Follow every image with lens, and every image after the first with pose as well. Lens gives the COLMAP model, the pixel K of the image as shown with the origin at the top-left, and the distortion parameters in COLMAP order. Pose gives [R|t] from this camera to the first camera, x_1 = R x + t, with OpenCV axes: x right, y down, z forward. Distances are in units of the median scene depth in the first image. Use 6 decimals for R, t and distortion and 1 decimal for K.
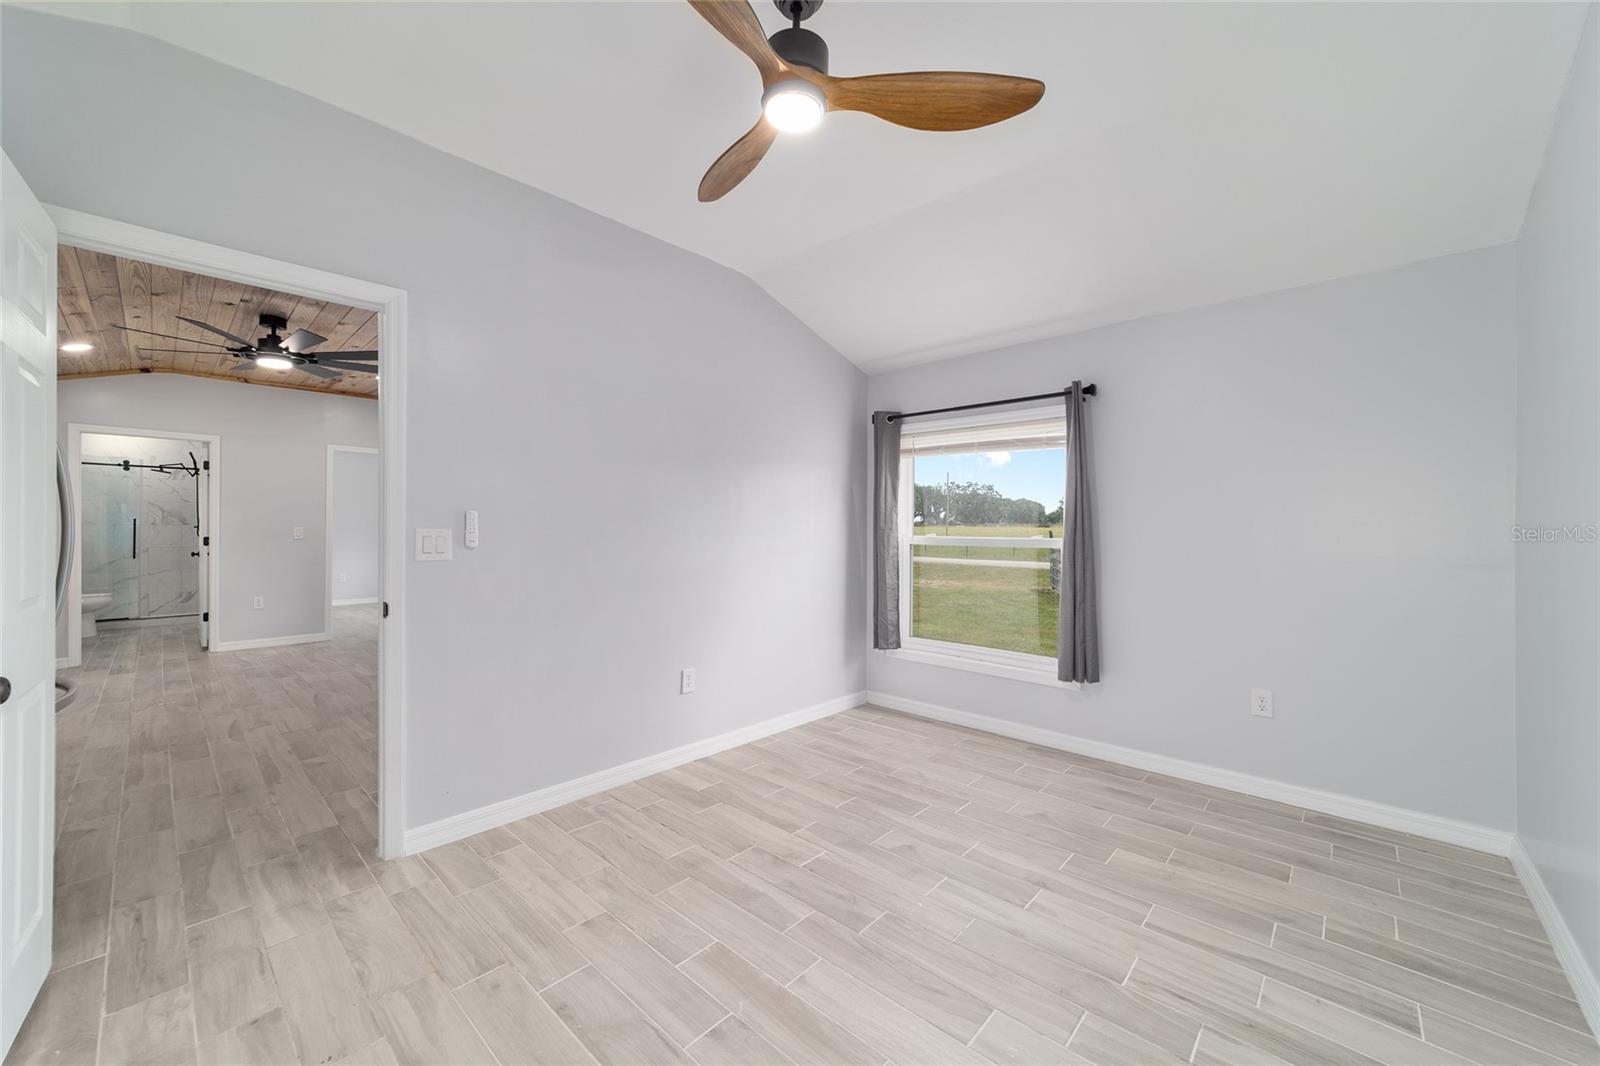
lens RADIAL K [[618.9, 0, 796.2], [0, 618.9, 534.5], [0, 0, 1]] dist [0.001484, 0.000813]
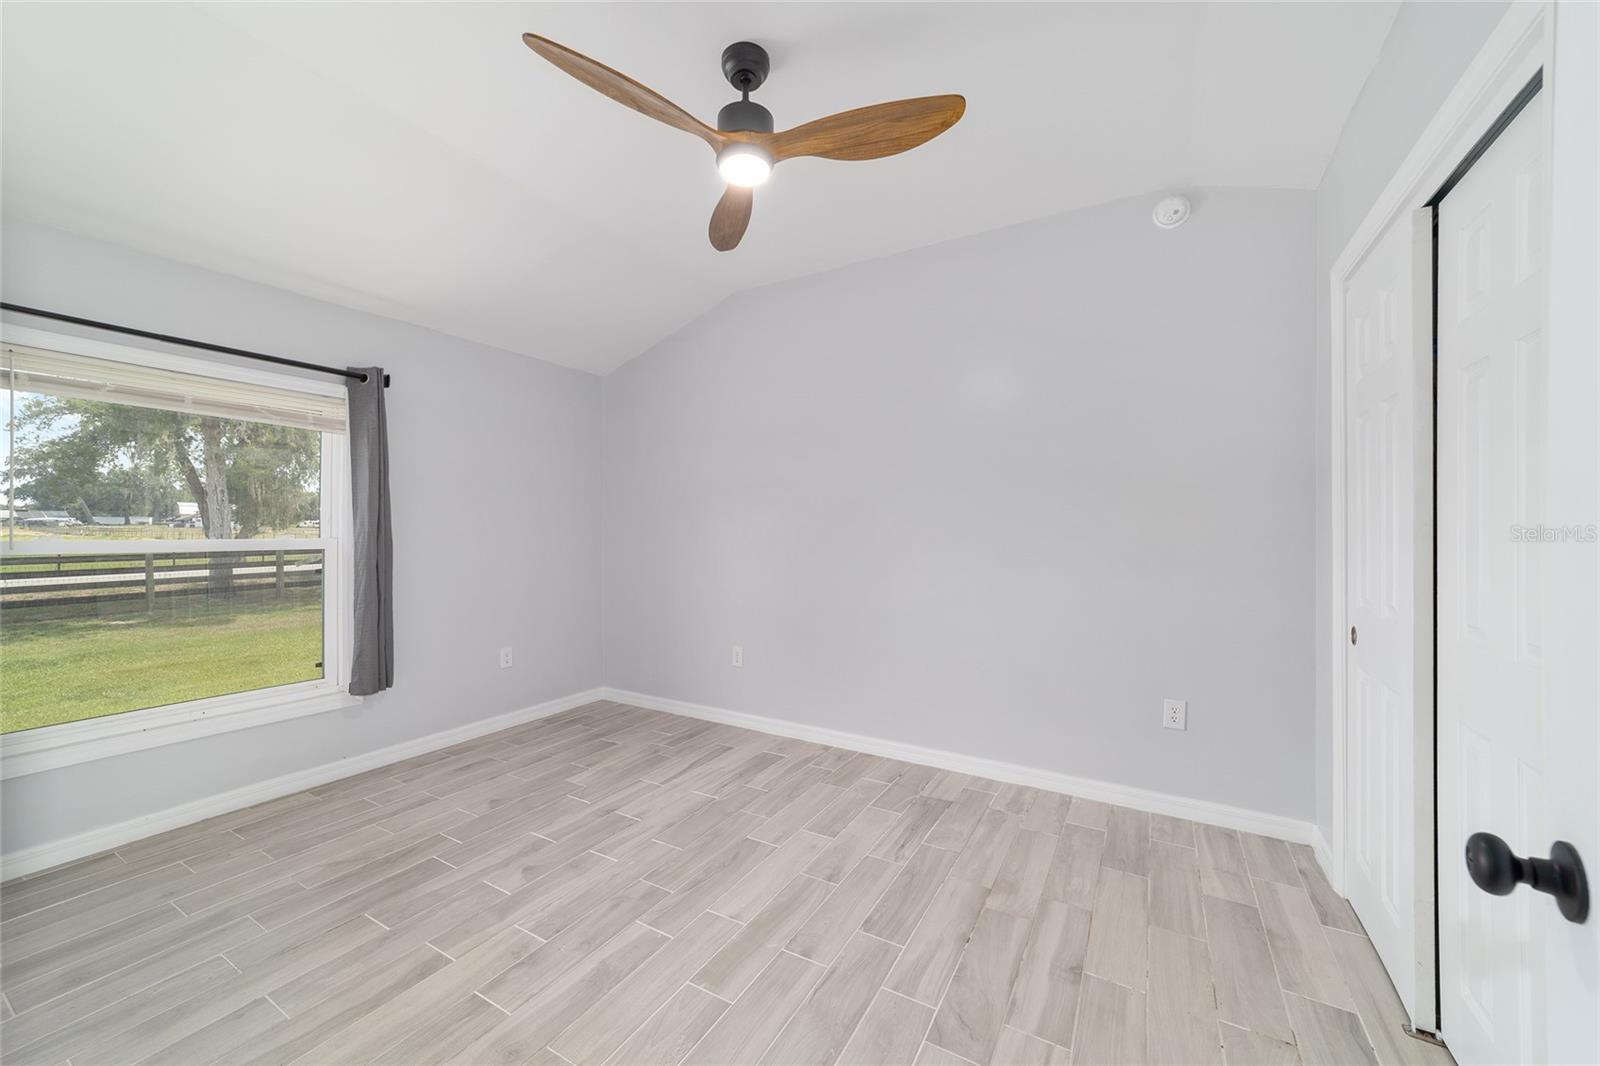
lens RADIAL K [[618.9, 0, 794.8], [0, 618.9, 526.8], [0, 0, 1]] dist [0.001484, 0.000813]
pose [[-0.221464, 0.002900, 0.975164, -0.768677], [0.003085, 0.999993, -0.002273, -0.006551], [-0.975164, 0.002505, -0.221471, 0.766353]]
